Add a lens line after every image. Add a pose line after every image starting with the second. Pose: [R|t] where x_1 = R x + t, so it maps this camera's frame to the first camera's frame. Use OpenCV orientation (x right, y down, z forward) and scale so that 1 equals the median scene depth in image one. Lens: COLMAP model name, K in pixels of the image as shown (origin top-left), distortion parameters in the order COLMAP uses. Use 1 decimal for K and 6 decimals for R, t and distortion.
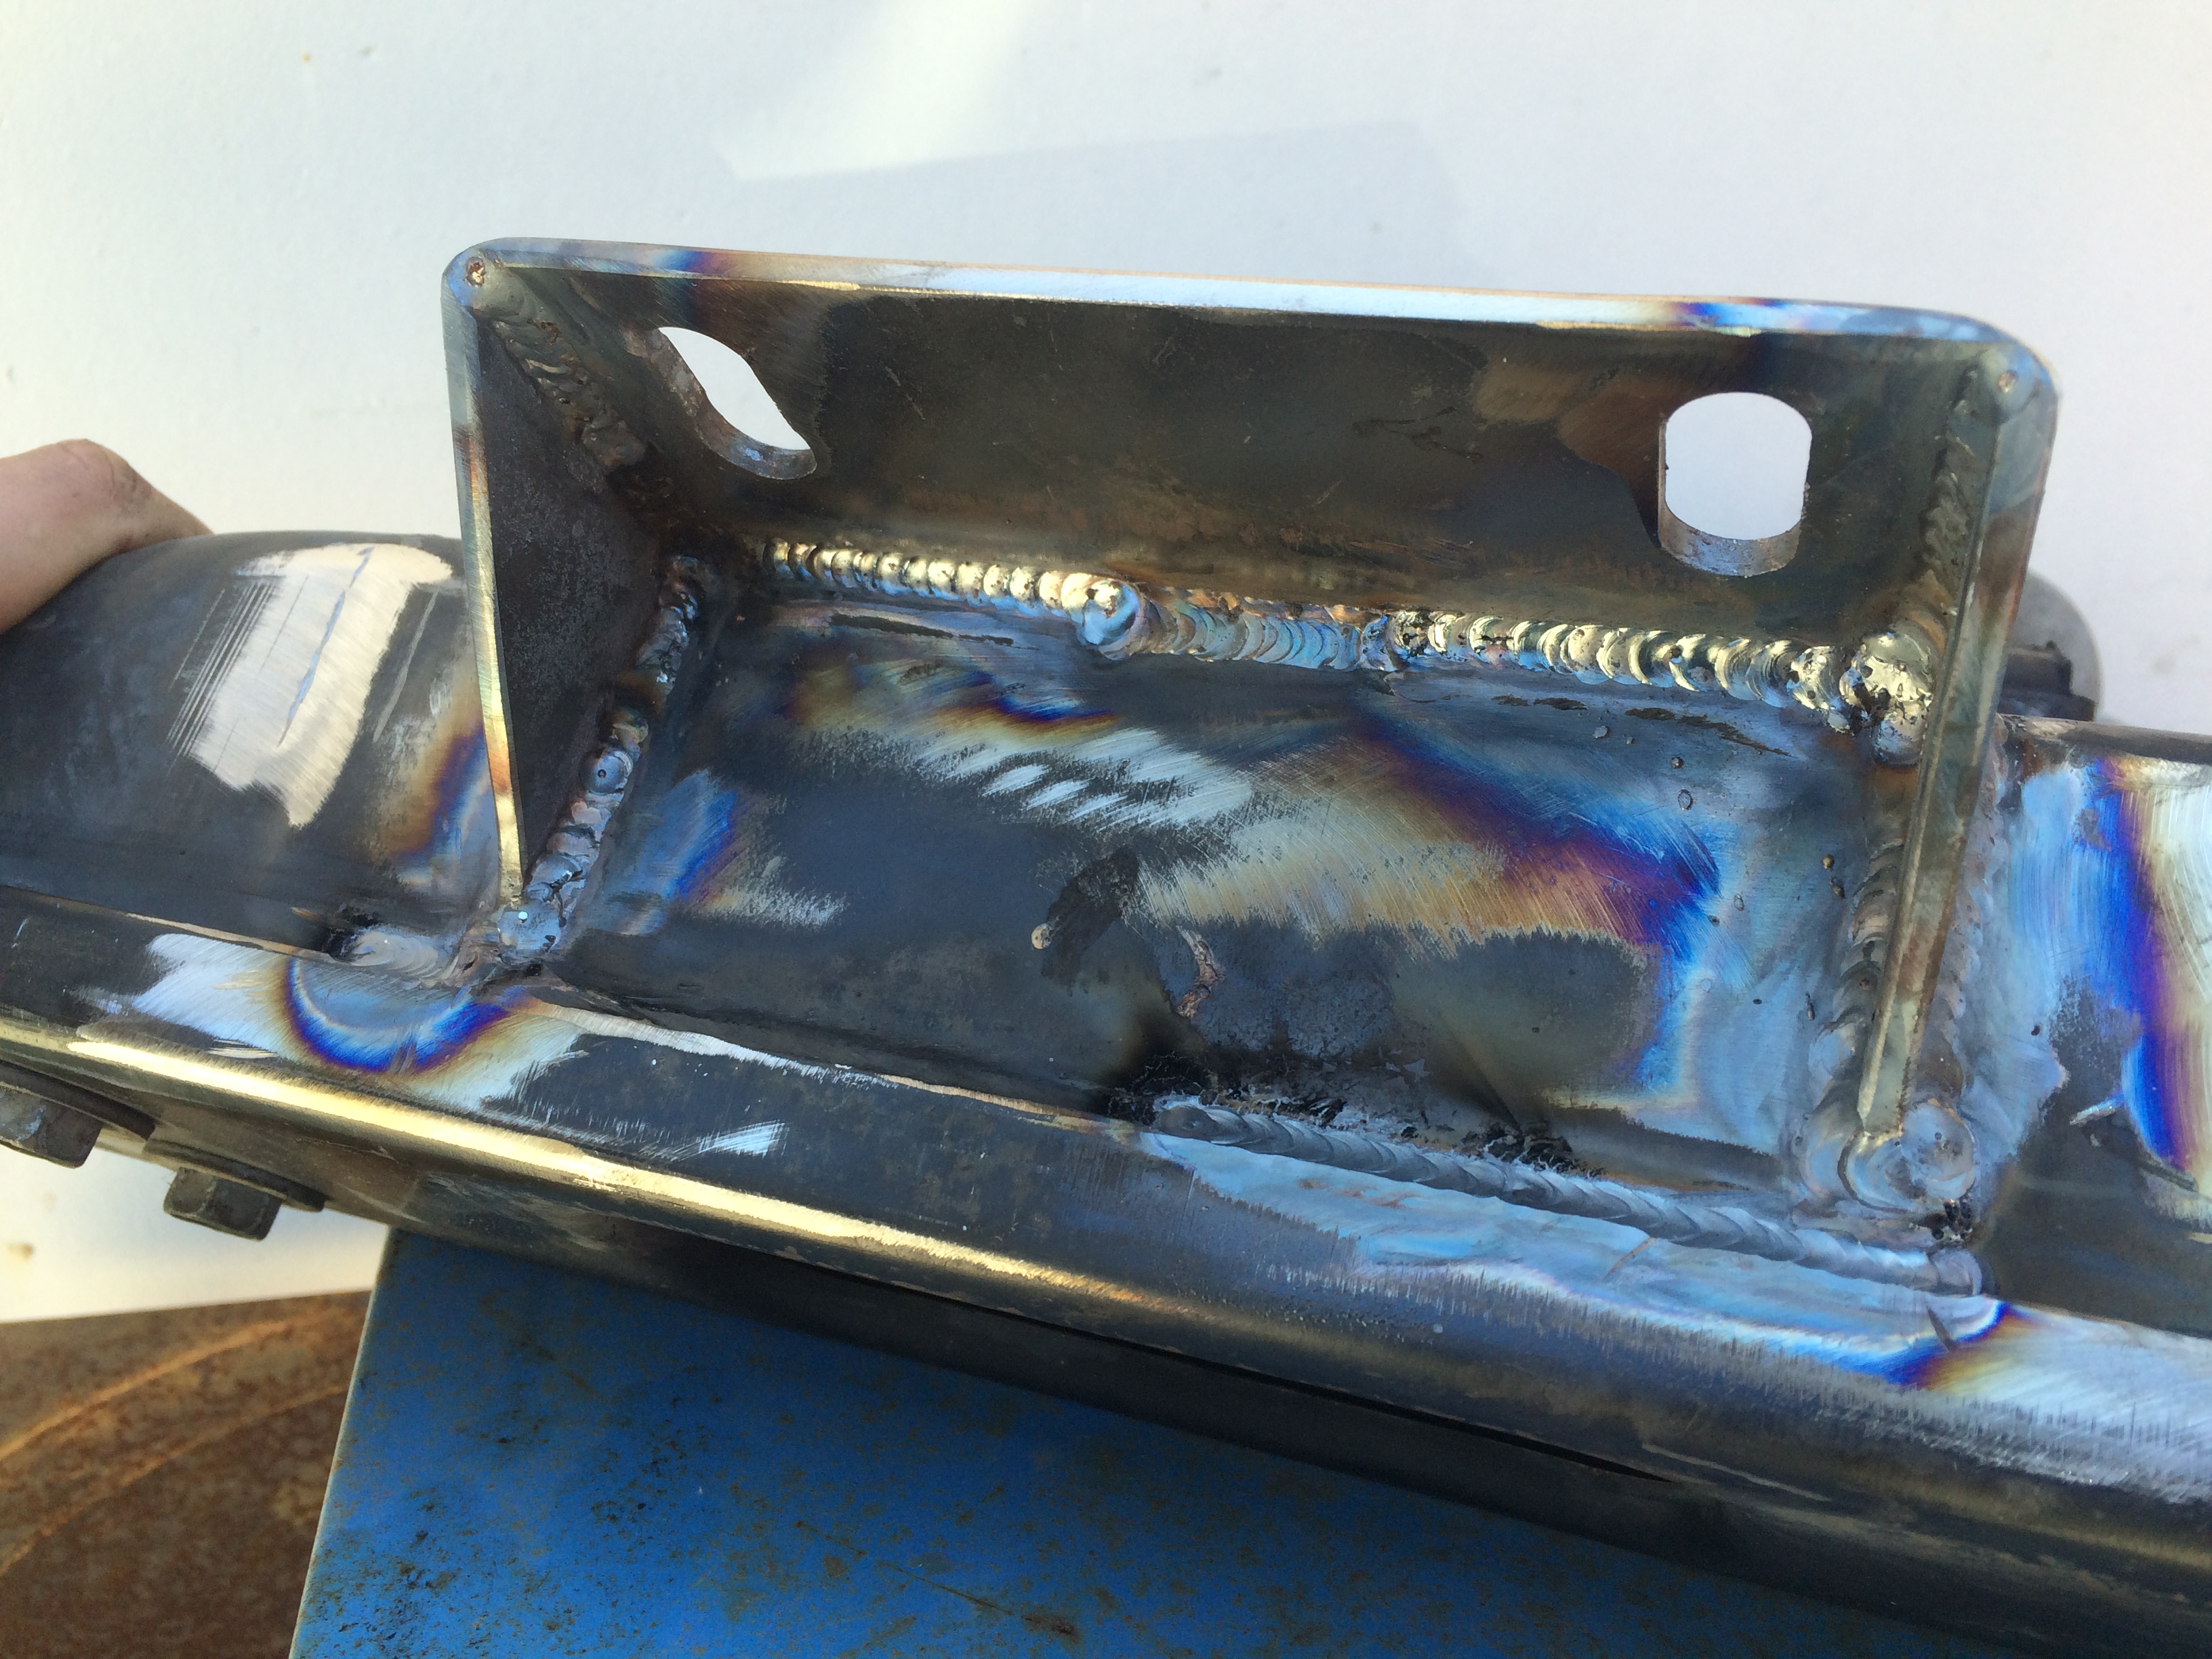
lens RADIAL K [[1920.1, 0, 1099.8], [0, 1920.1, 859.5], [0, 0, 1]] dist [0.079778, -0.132761]
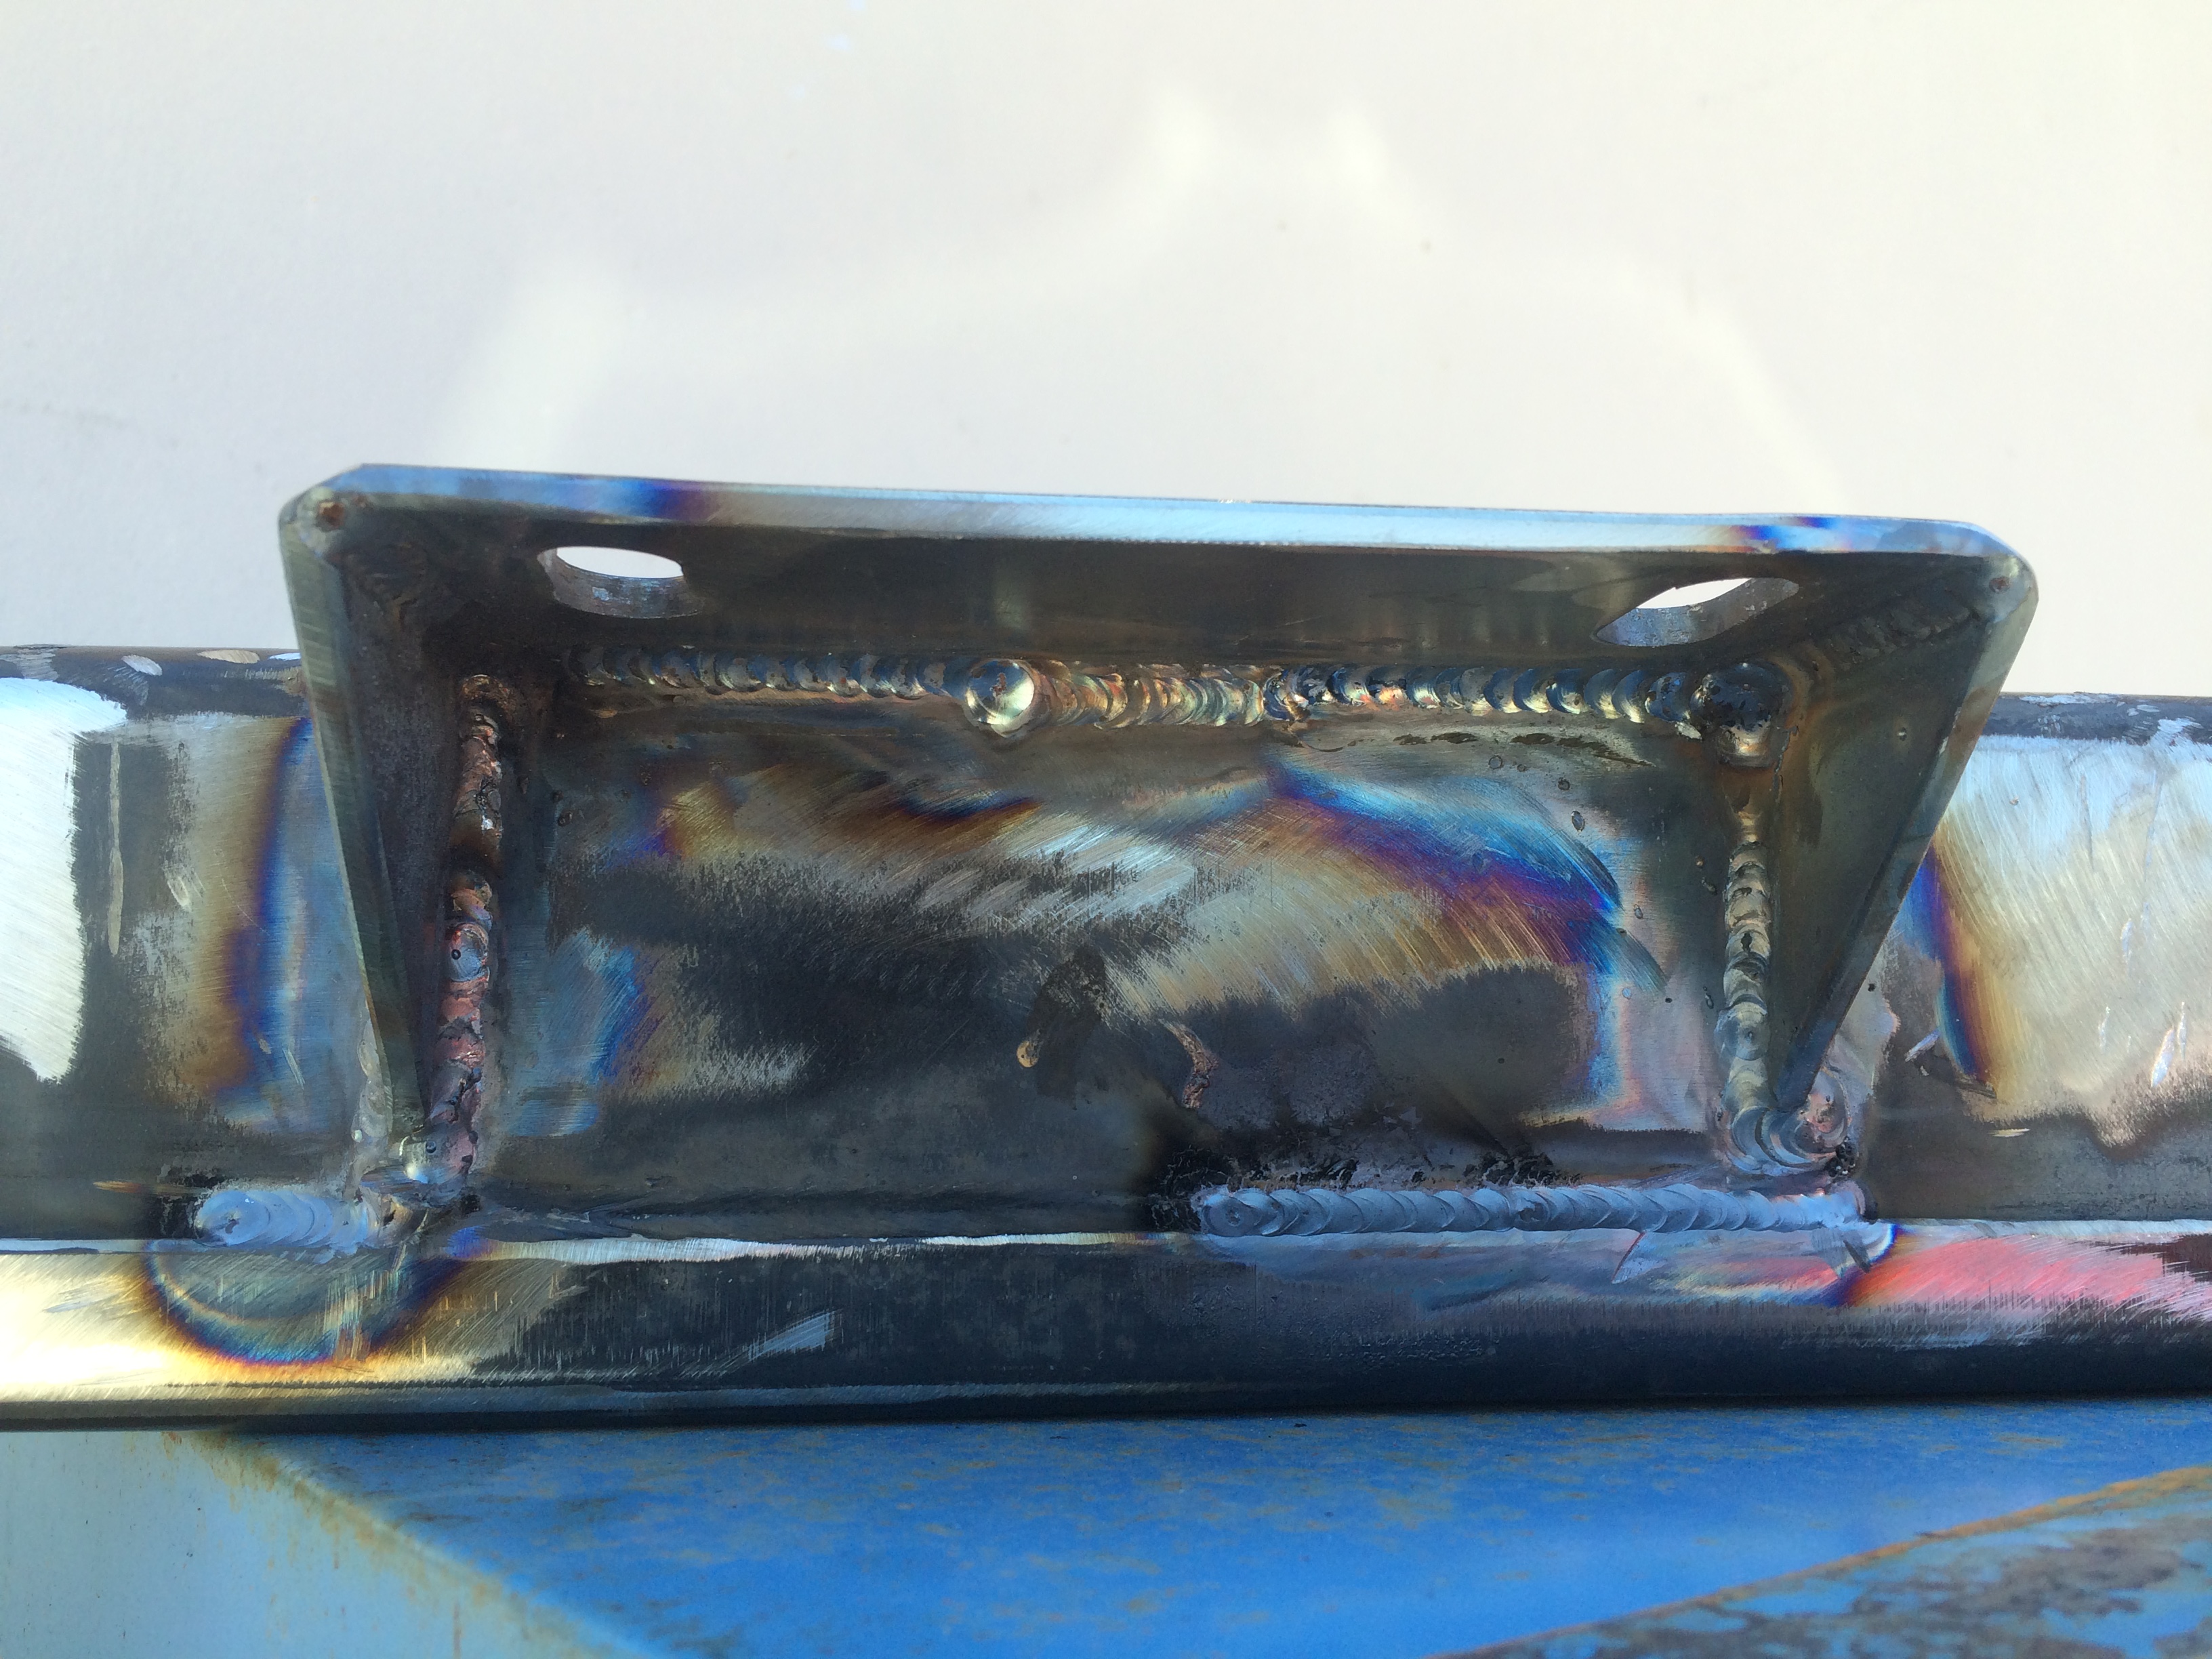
lens RADIAL K [[1937.4, 0, 1104.2], [0, 1937.4, 863.9], [0, 0, 1]] dist [0.080265, -0.126645]
pose [[0.894599, -0.223932, 0.386713, -0.376994], [0.099859, 0.943676, 0.315442, -0.382519], [-0.435570, -0.243577, 0.866573, 0.131197]]
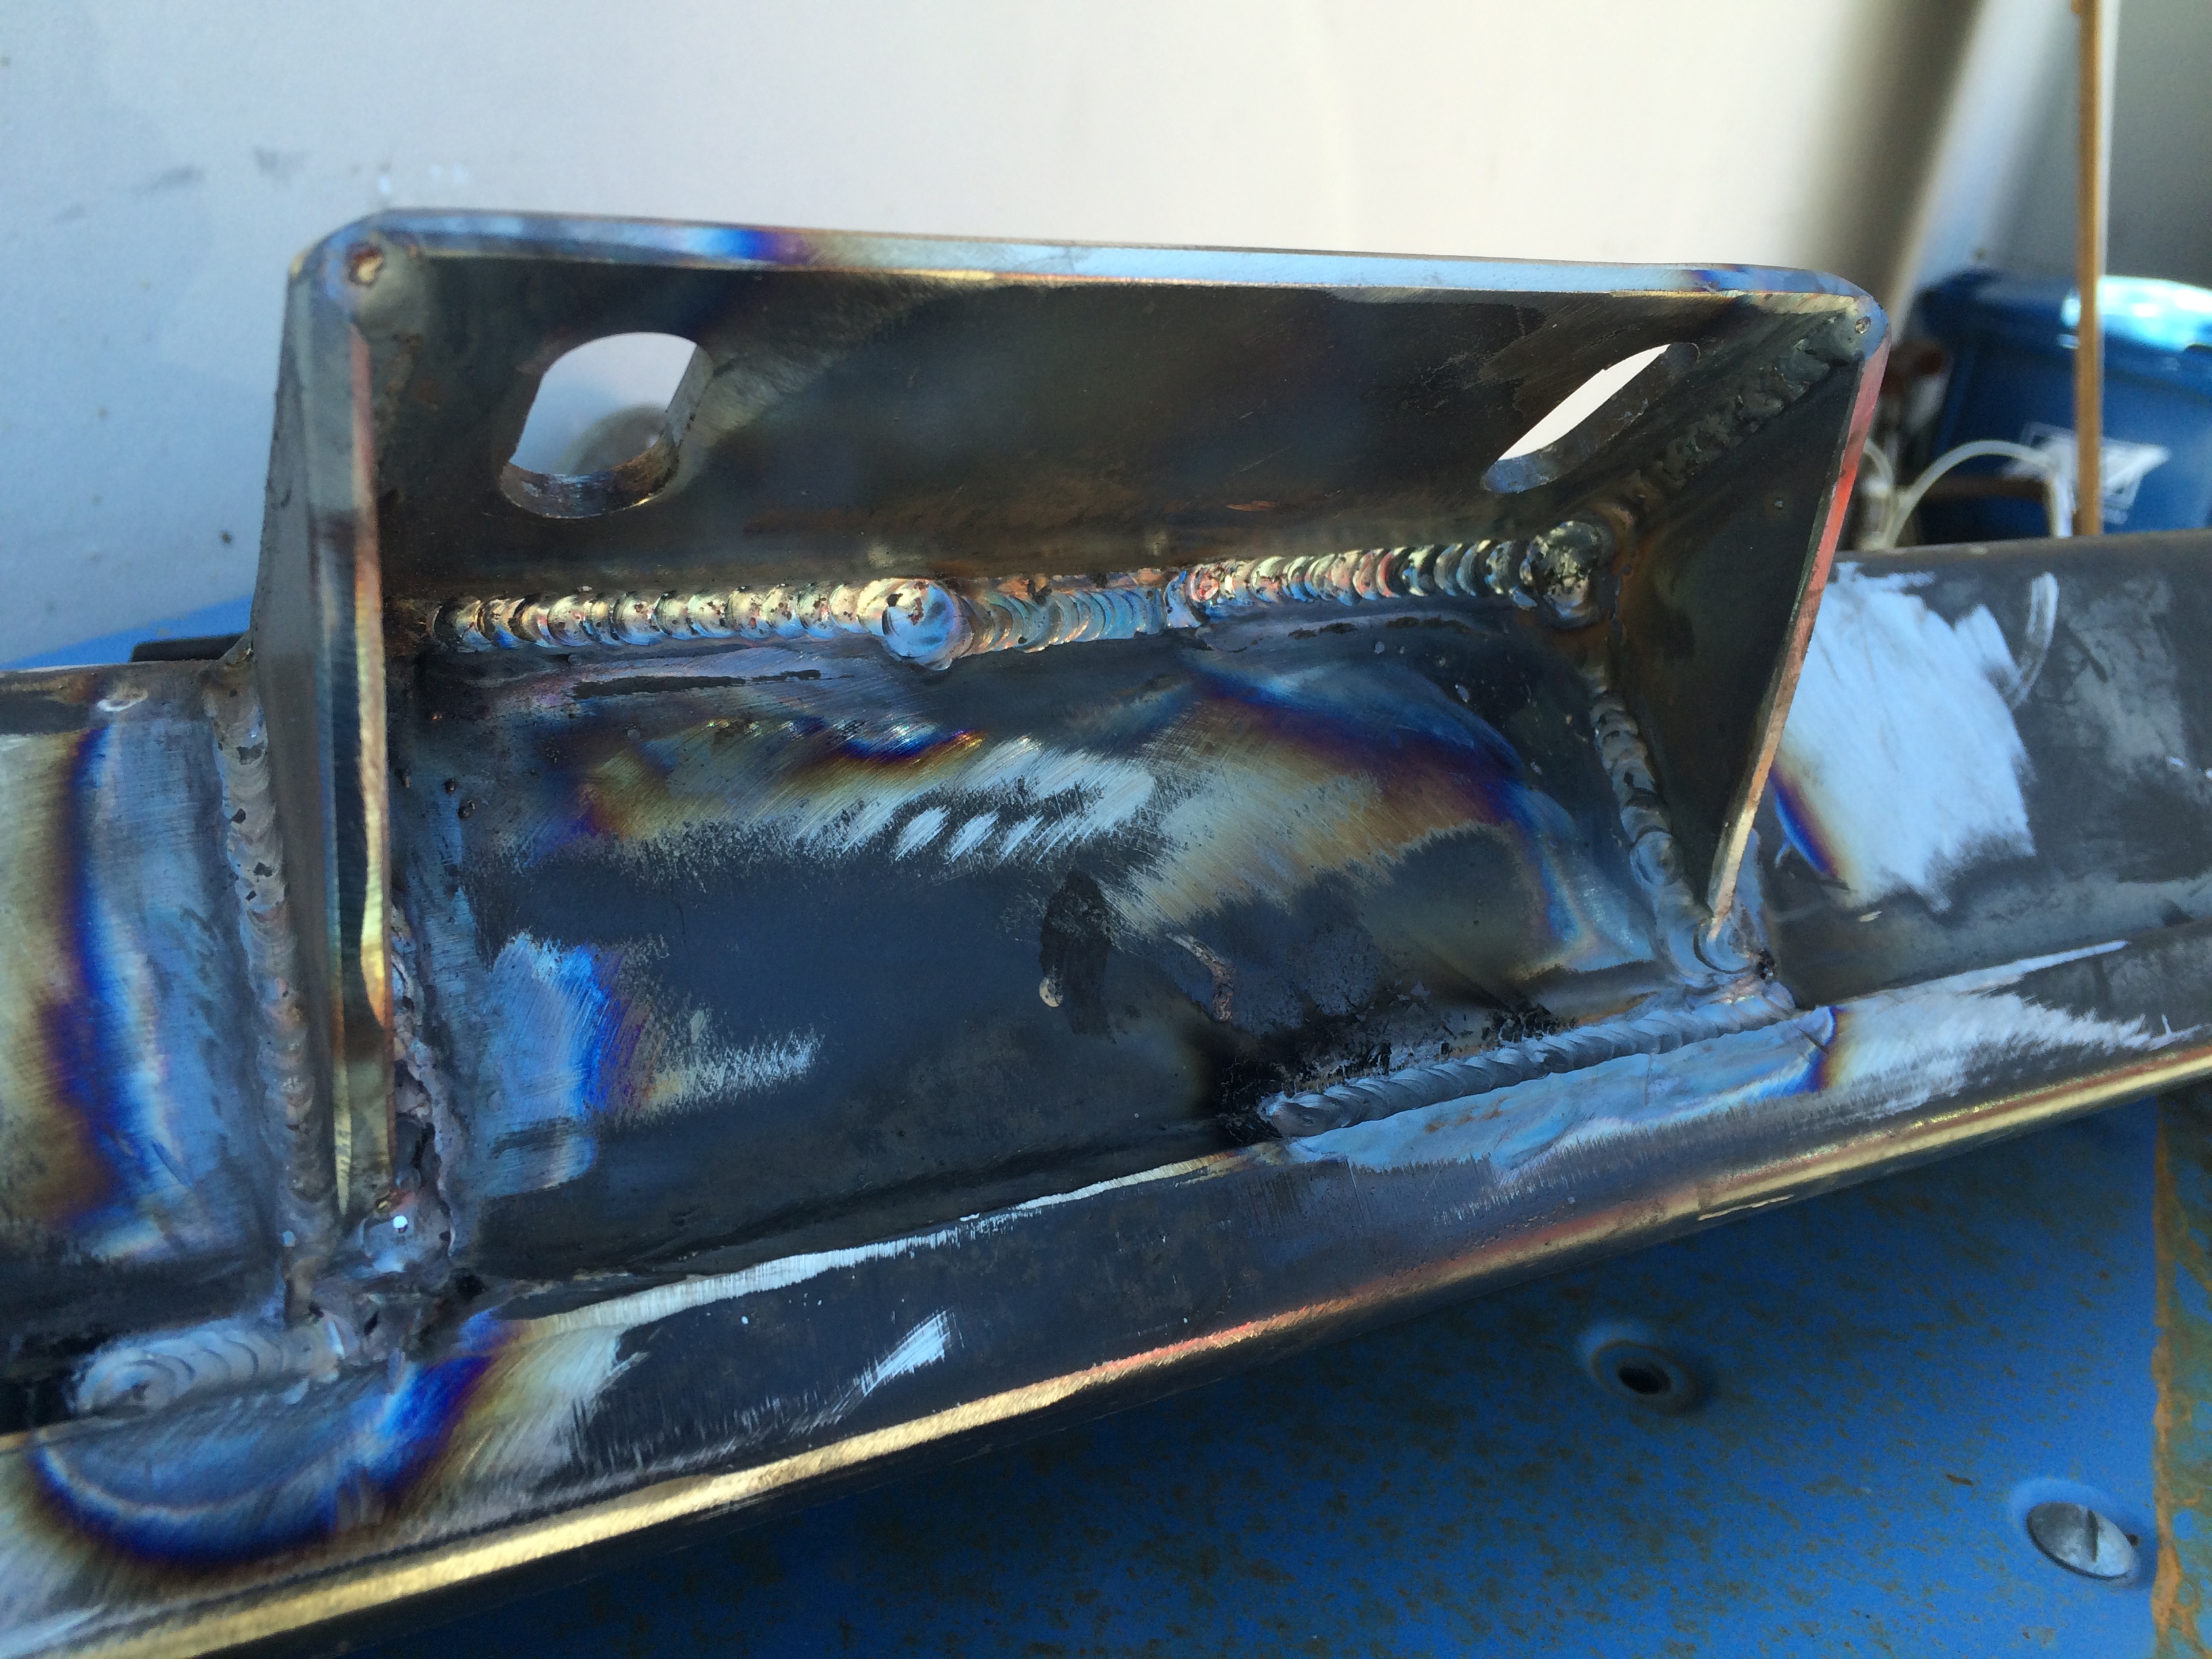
lens RADIAL K [[1920.1, 0, 1099.8], [0, 1920.1, 859.5], [0, 0, 1]] dist [0.079778, -0.132761]
pose [[0.621801, -0.272144, 0.734371, -0.672783], [0.203889, 0.961602, 0.183717, -0.183492], [-0.756170, 0.035495, 0.653412, 0.414388]]
